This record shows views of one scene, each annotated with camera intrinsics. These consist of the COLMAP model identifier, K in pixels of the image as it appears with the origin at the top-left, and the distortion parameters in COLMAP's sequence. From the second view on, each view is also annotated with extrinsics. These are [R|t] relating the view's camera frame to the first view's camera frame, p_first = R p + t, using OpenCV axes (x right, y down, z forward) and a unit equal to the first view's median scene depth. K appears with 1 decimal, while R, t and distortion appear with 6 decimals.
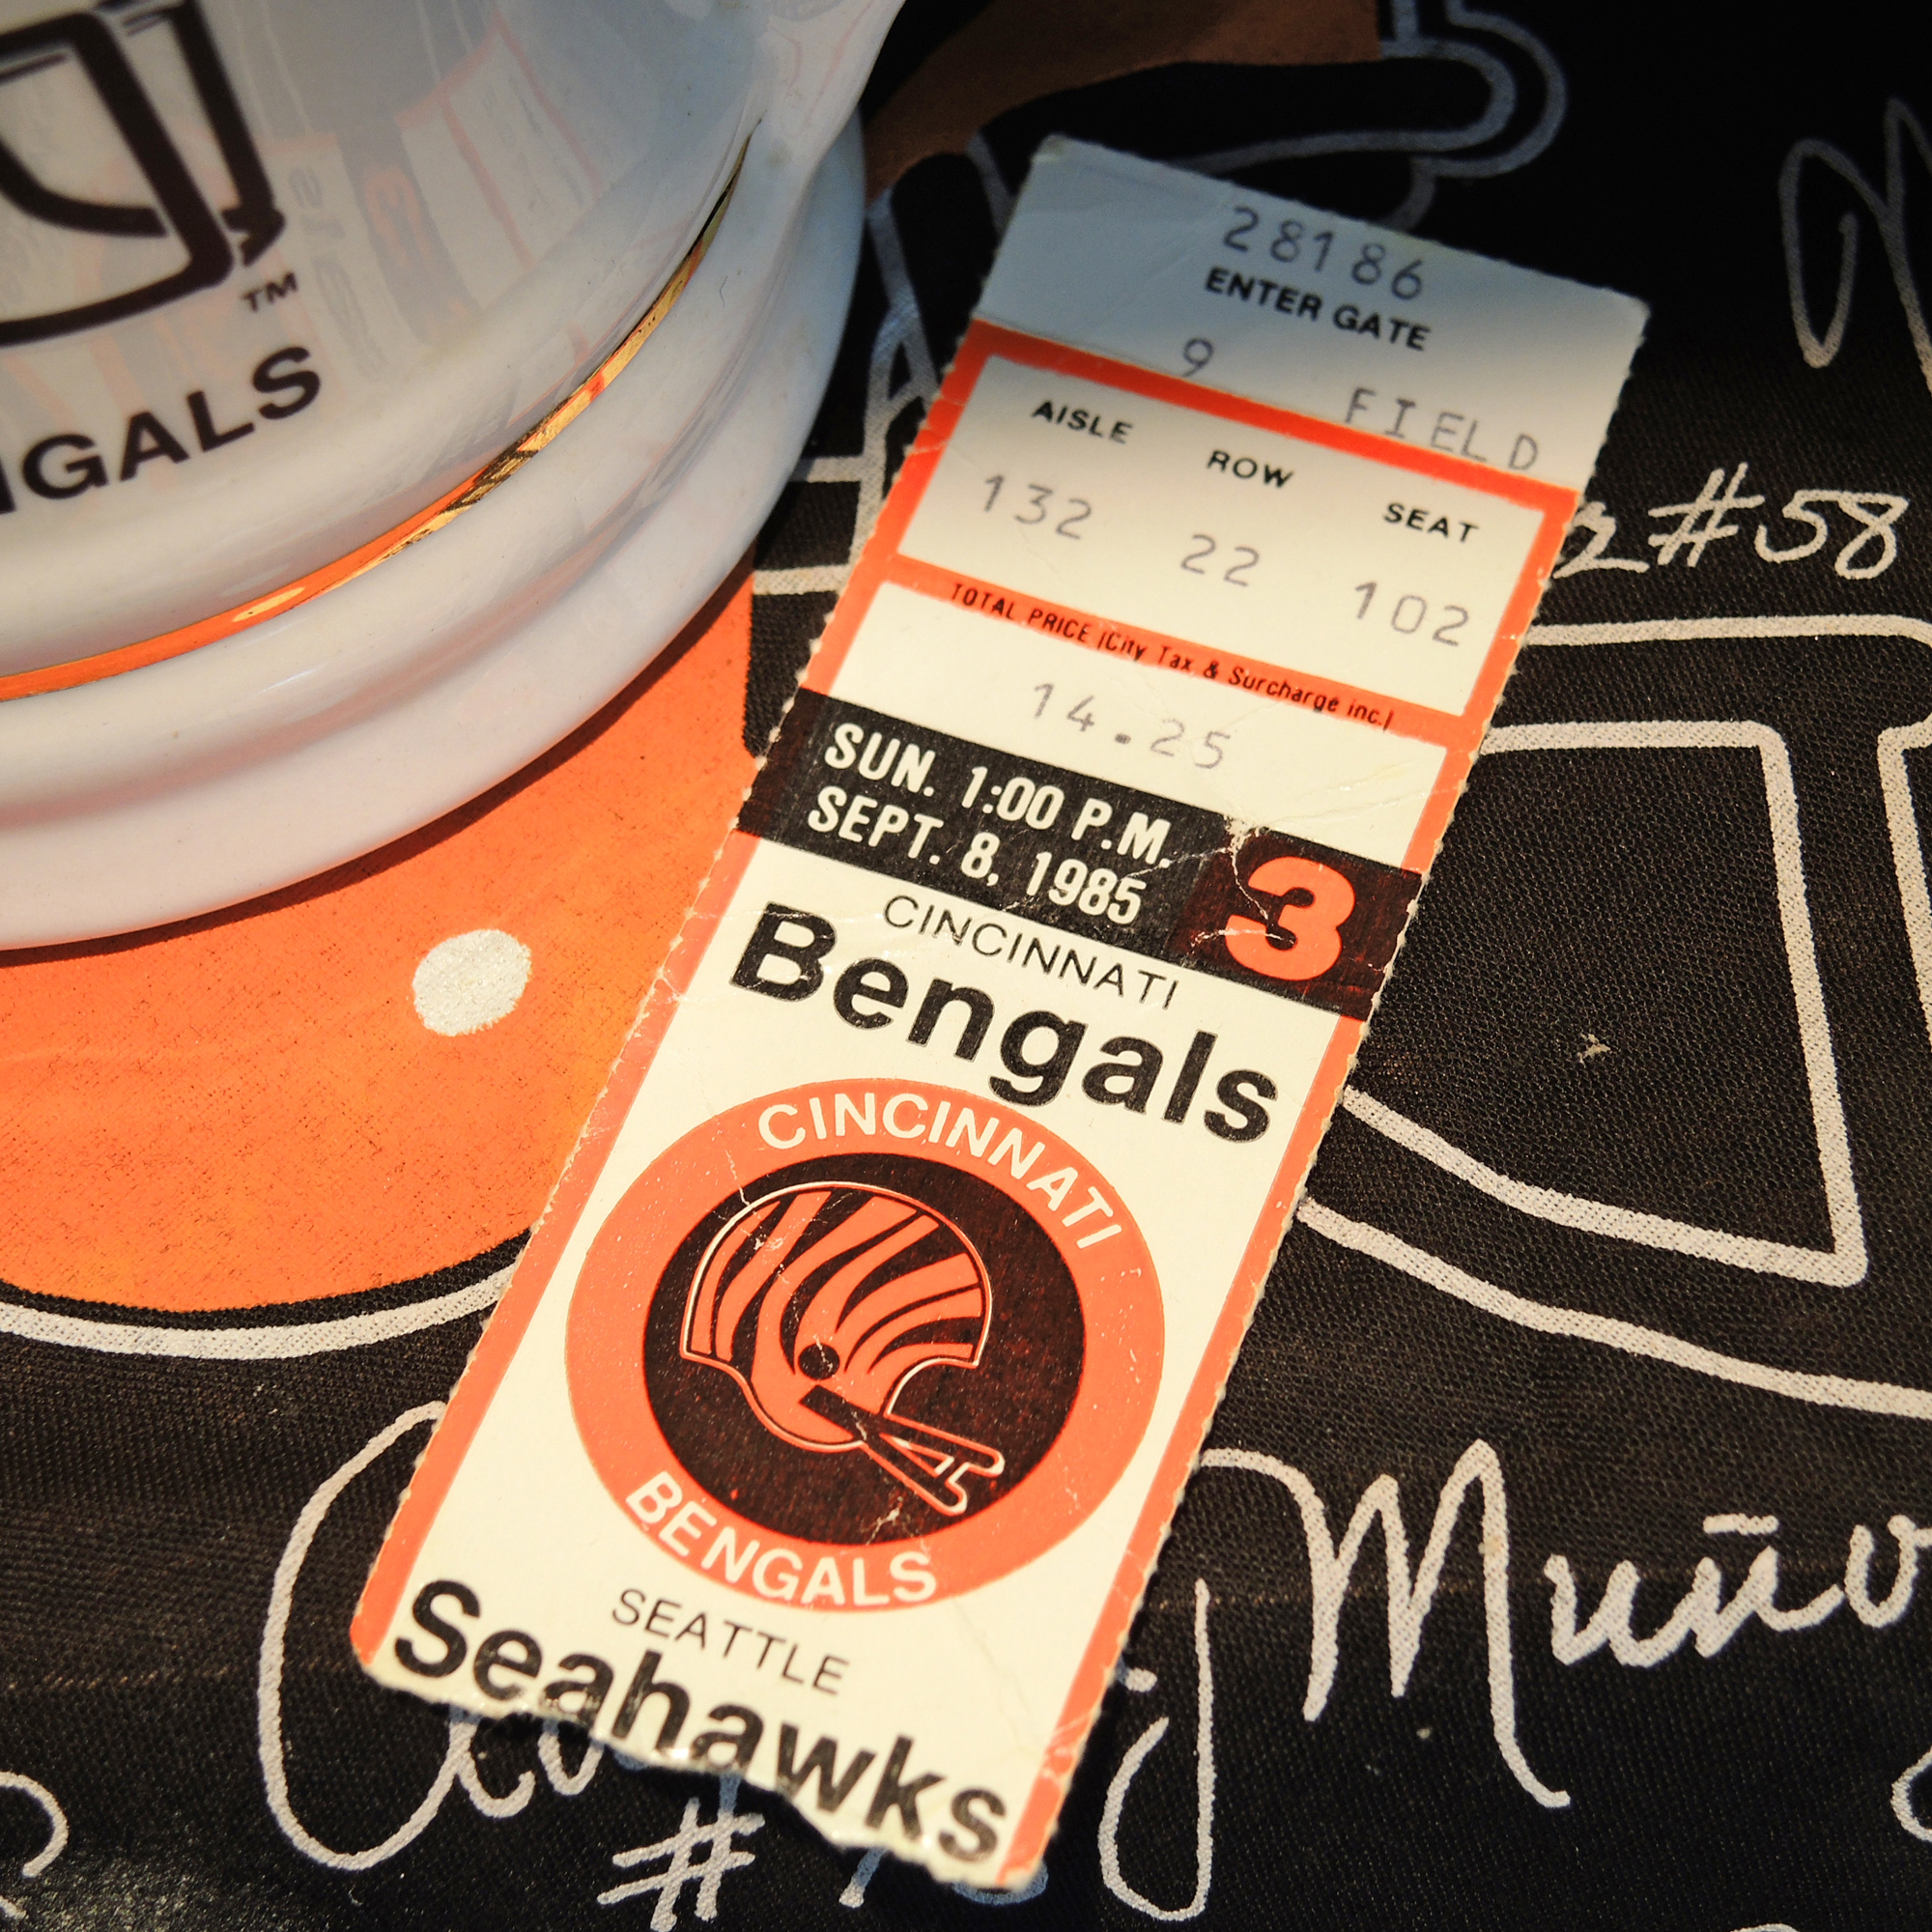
lens RADIAL K [[5026.0, 0, 966.0], [0, 5026.0, 966.0], [0, 0, 1]] dist [0.379656, -0.711366]
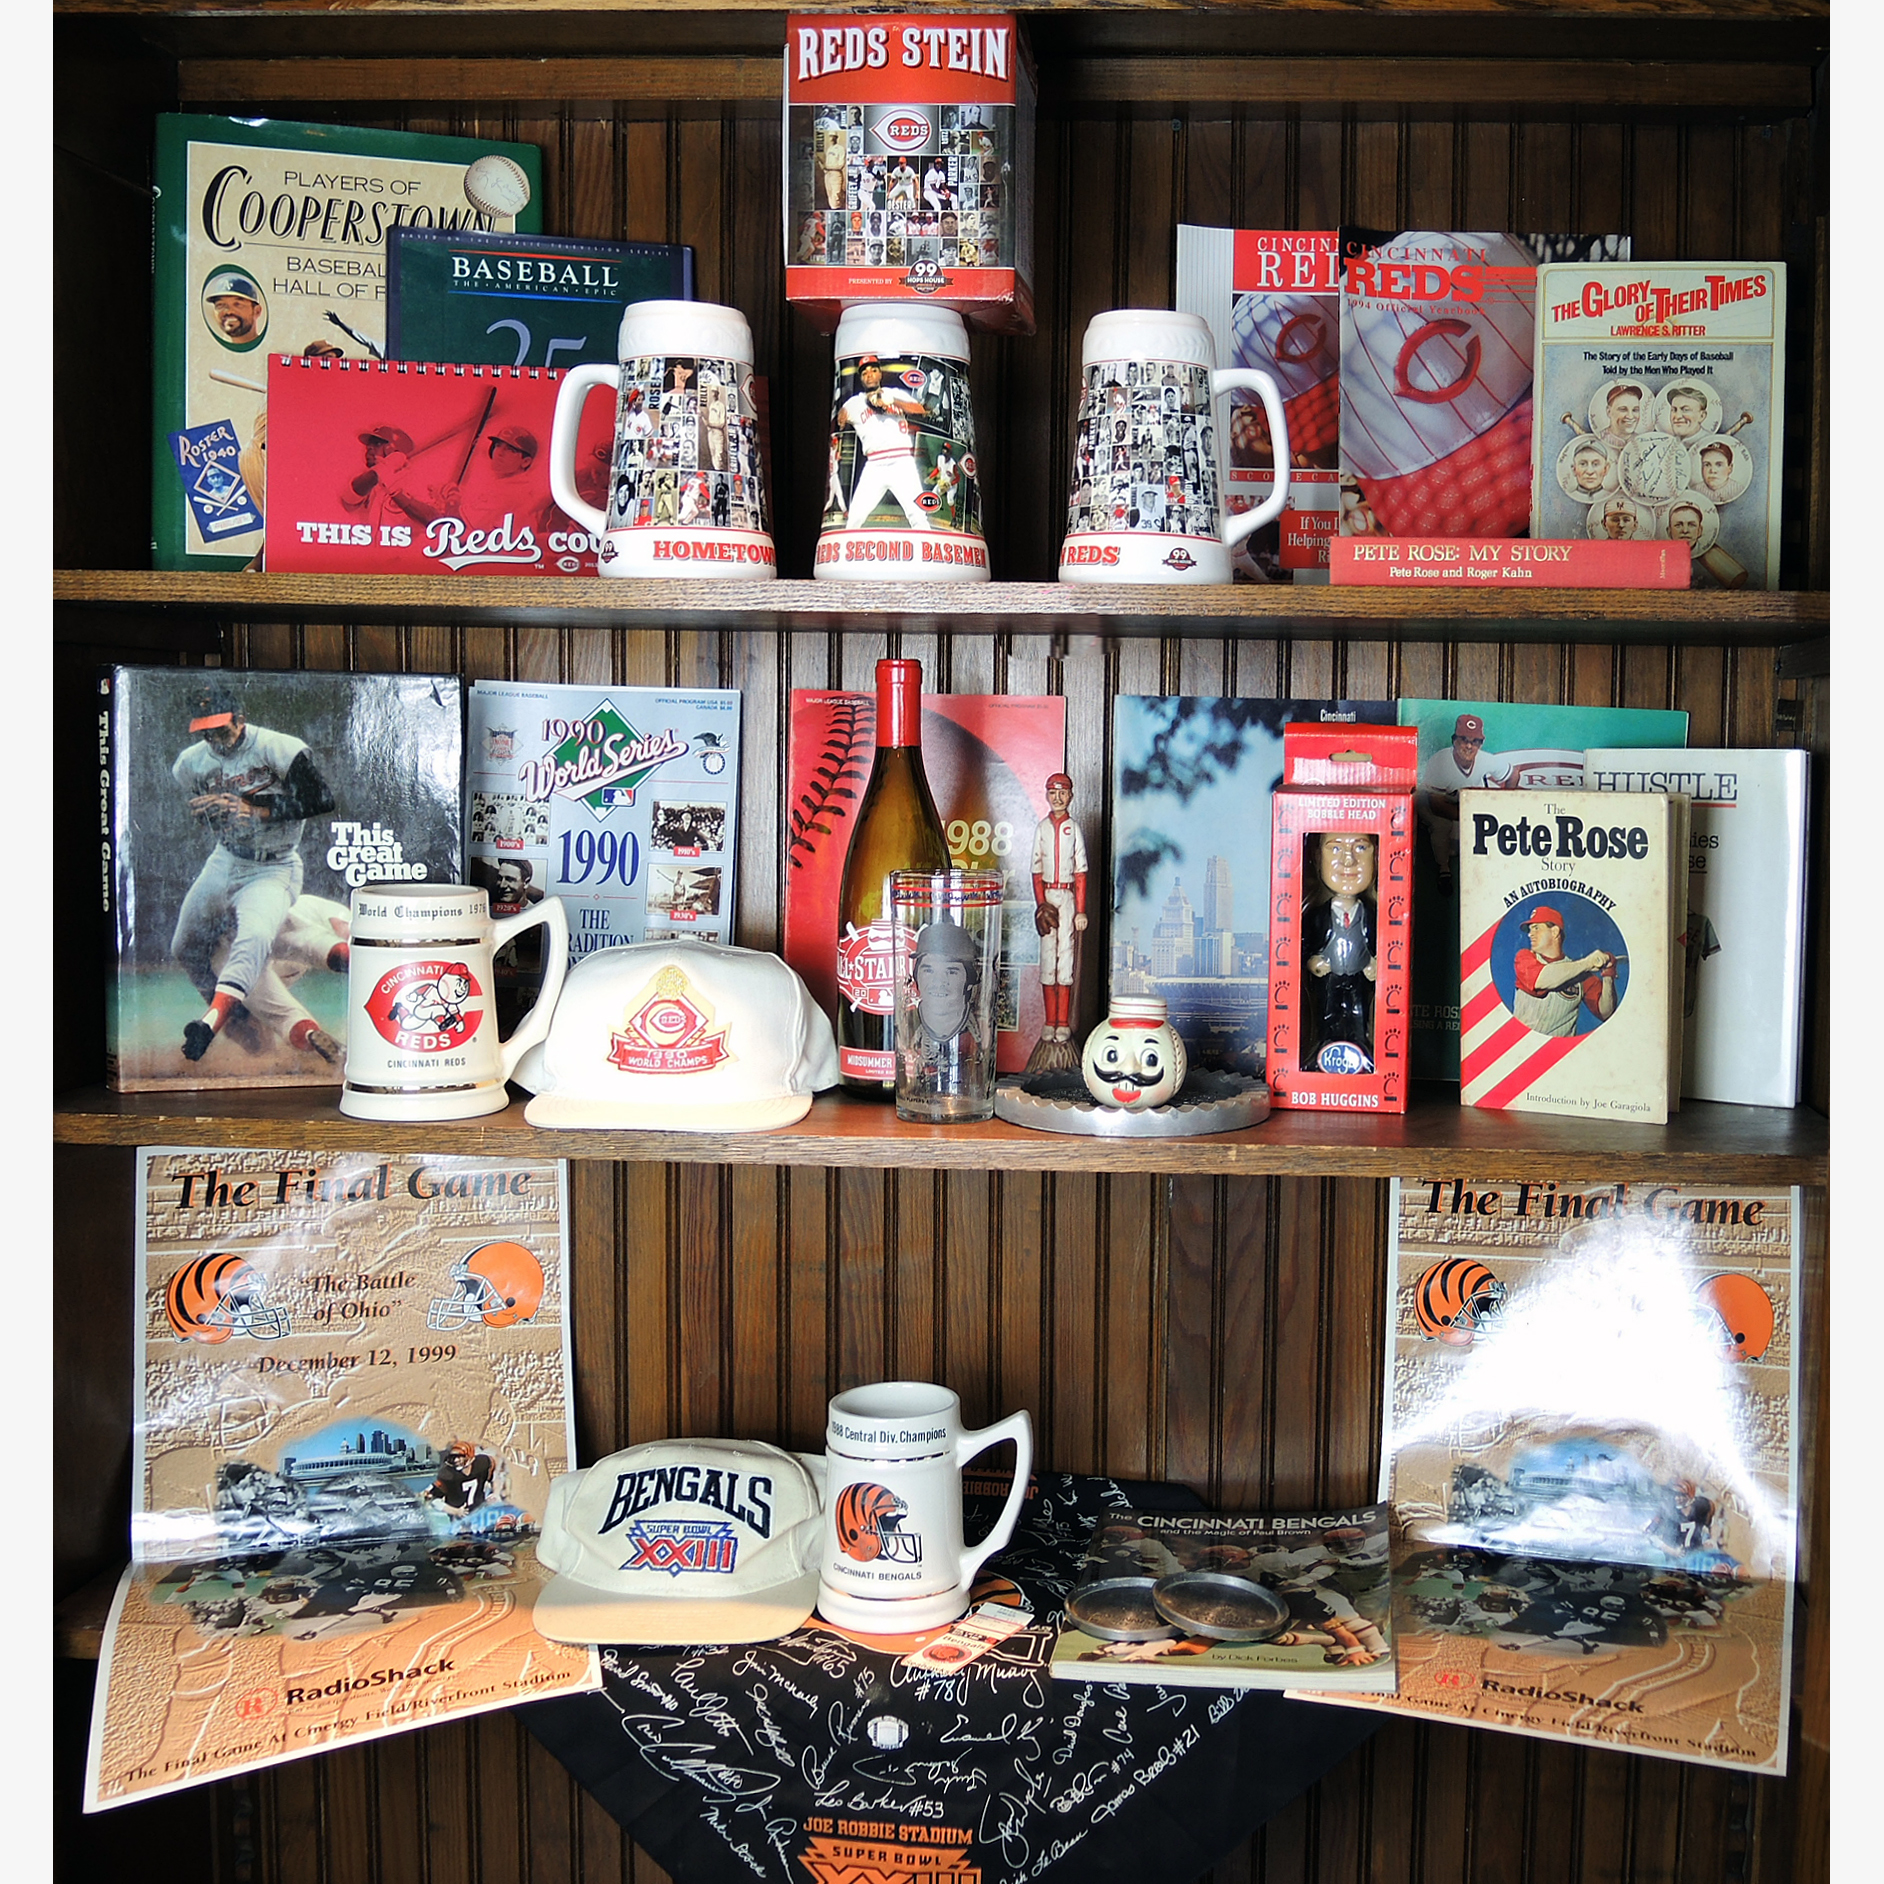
lens RADIAL K [[2202.2, 0, 1164.7], [0, 2202.2, 955.0], [0, 0, 1]] dist [-0.010810, -0.054709]
pose [[0.990719, 0.105264, -0.086001, 0.742298], [-0.132040, 0.595000, -0.792805, 3.056234], [-0.032283, 0.796802, 0.603377, -3.376891]]
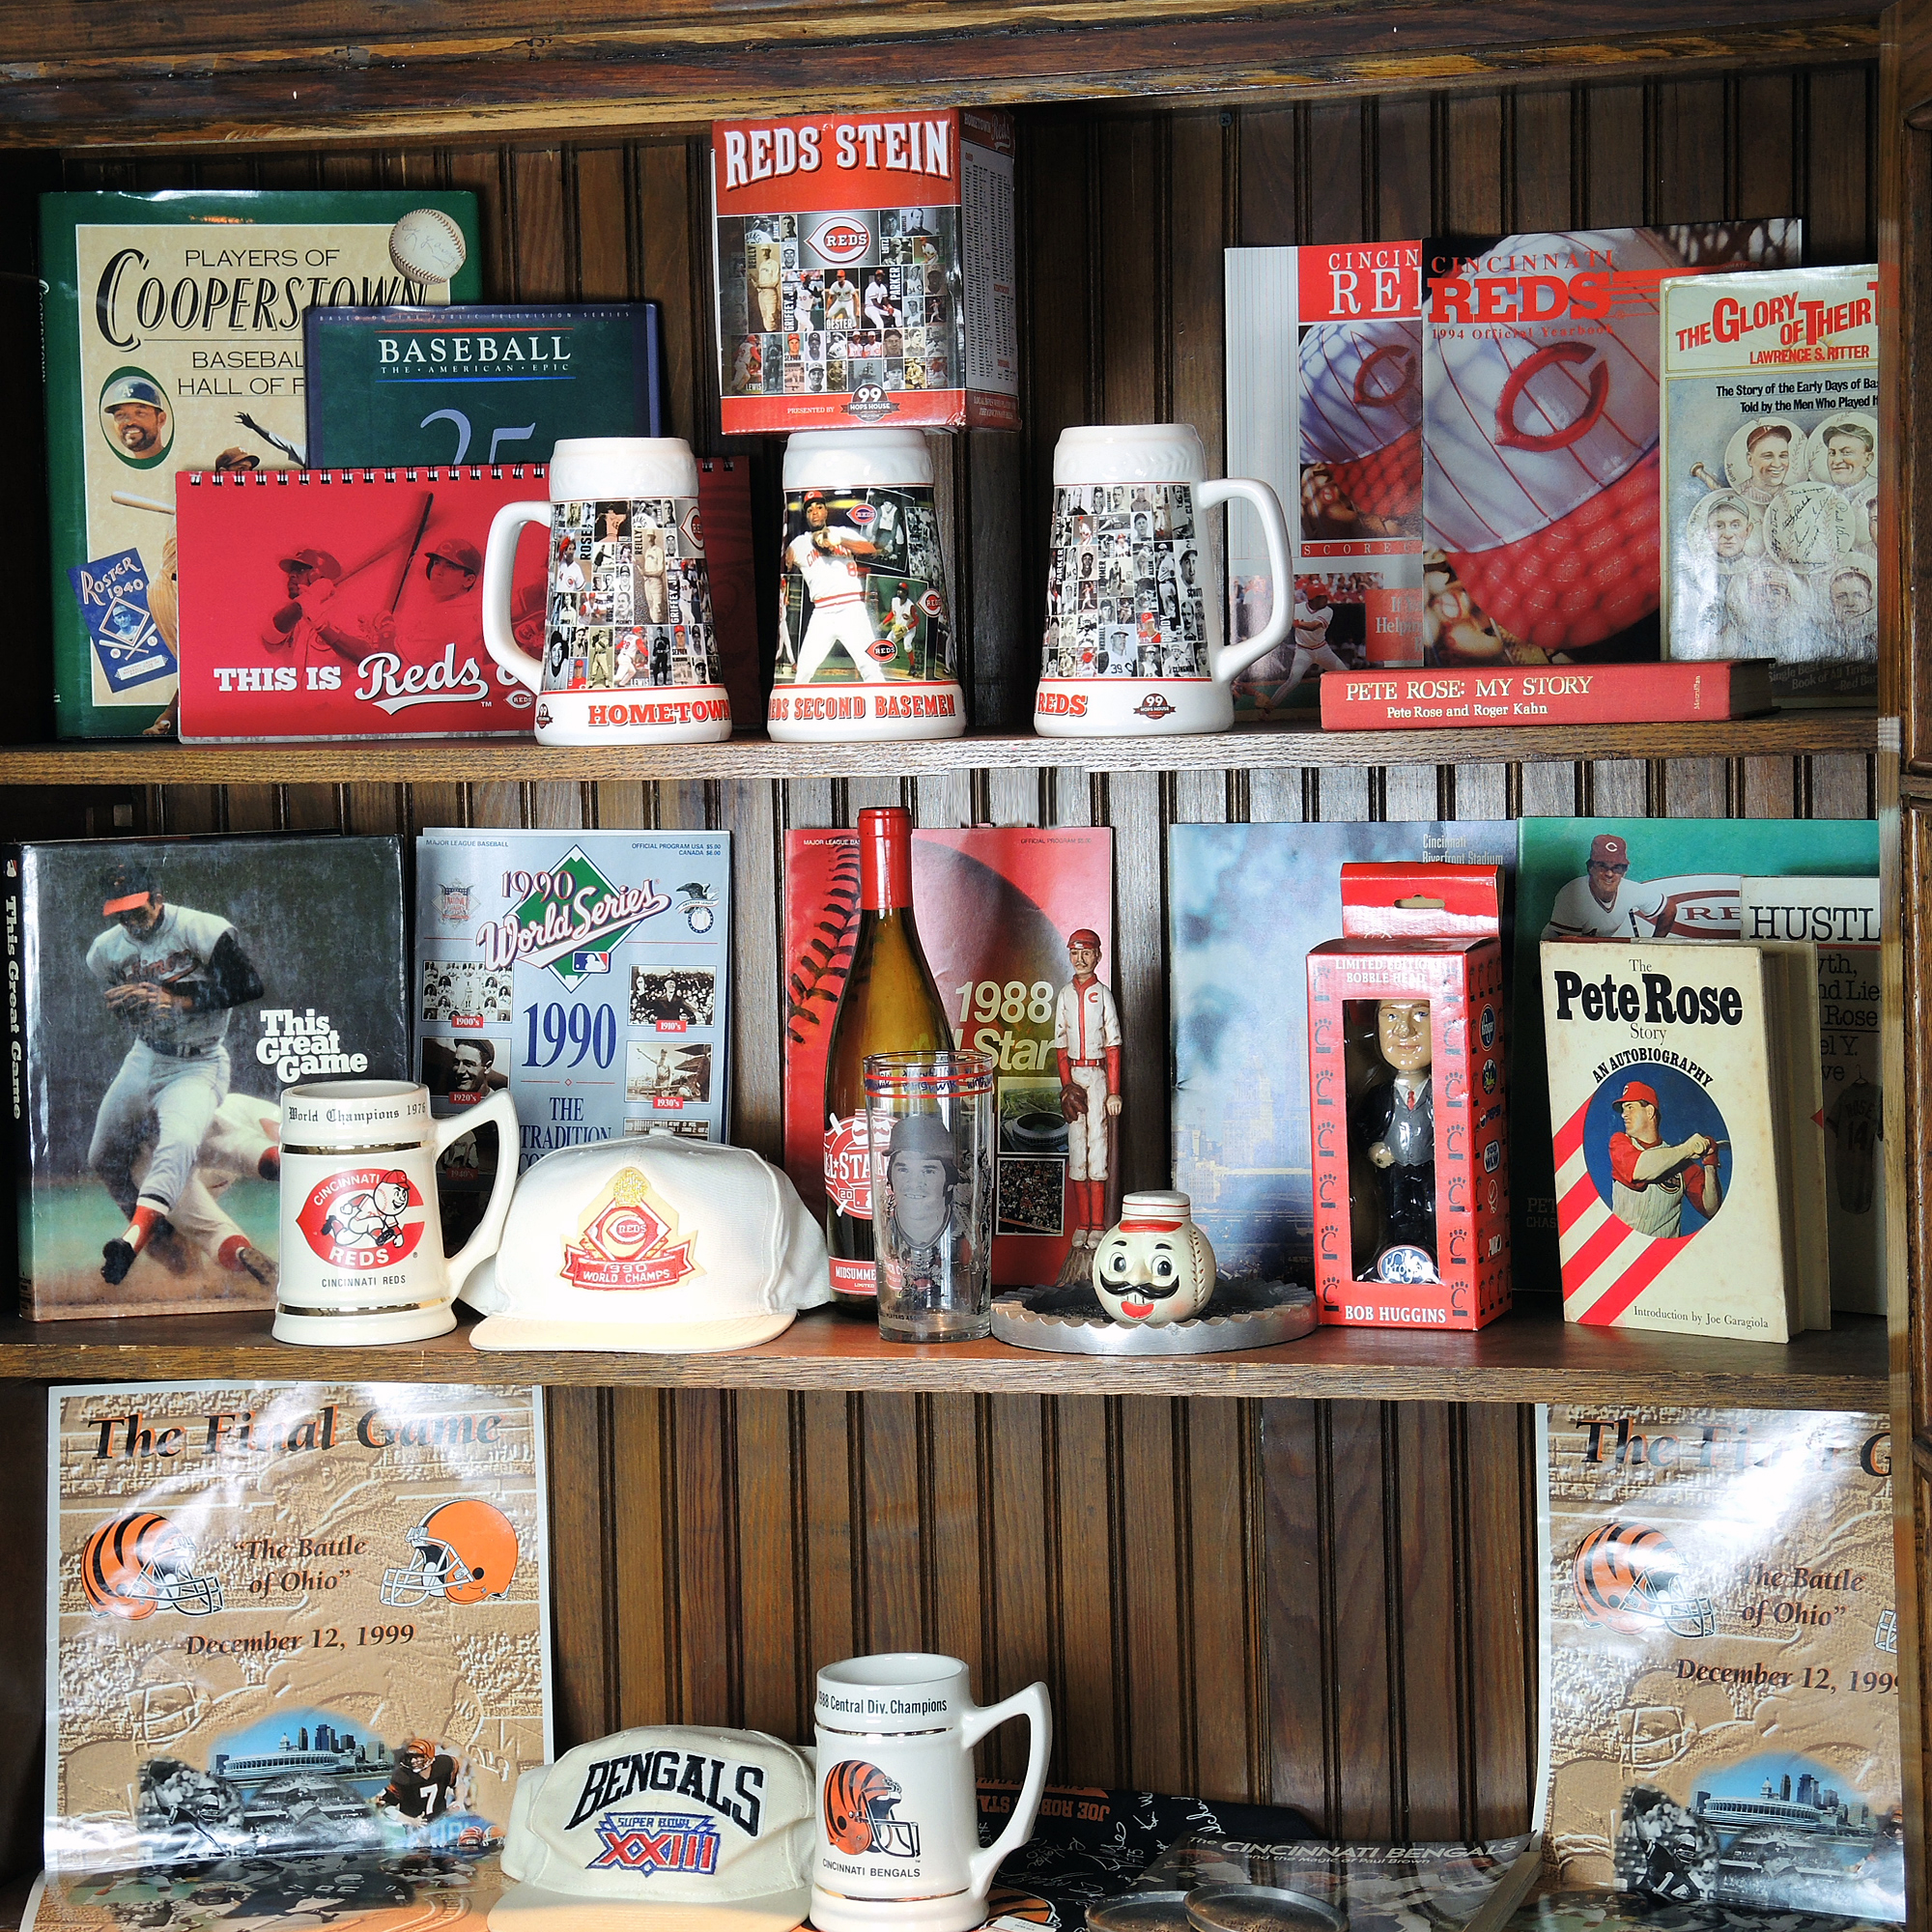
lens RADIAL K [[4413.2, 0, 966.3], [0, 4413.2, 1042.0], [0, 0, 1]] dist [0.406658, -1.862813]
pose [[0.951226, 0.083871, -0.296874, 2.526801], [-0.287135, 0.592558, -0.752614, 5.695902], [0.112792, 0.801150, 0.587739, -5.739922]]
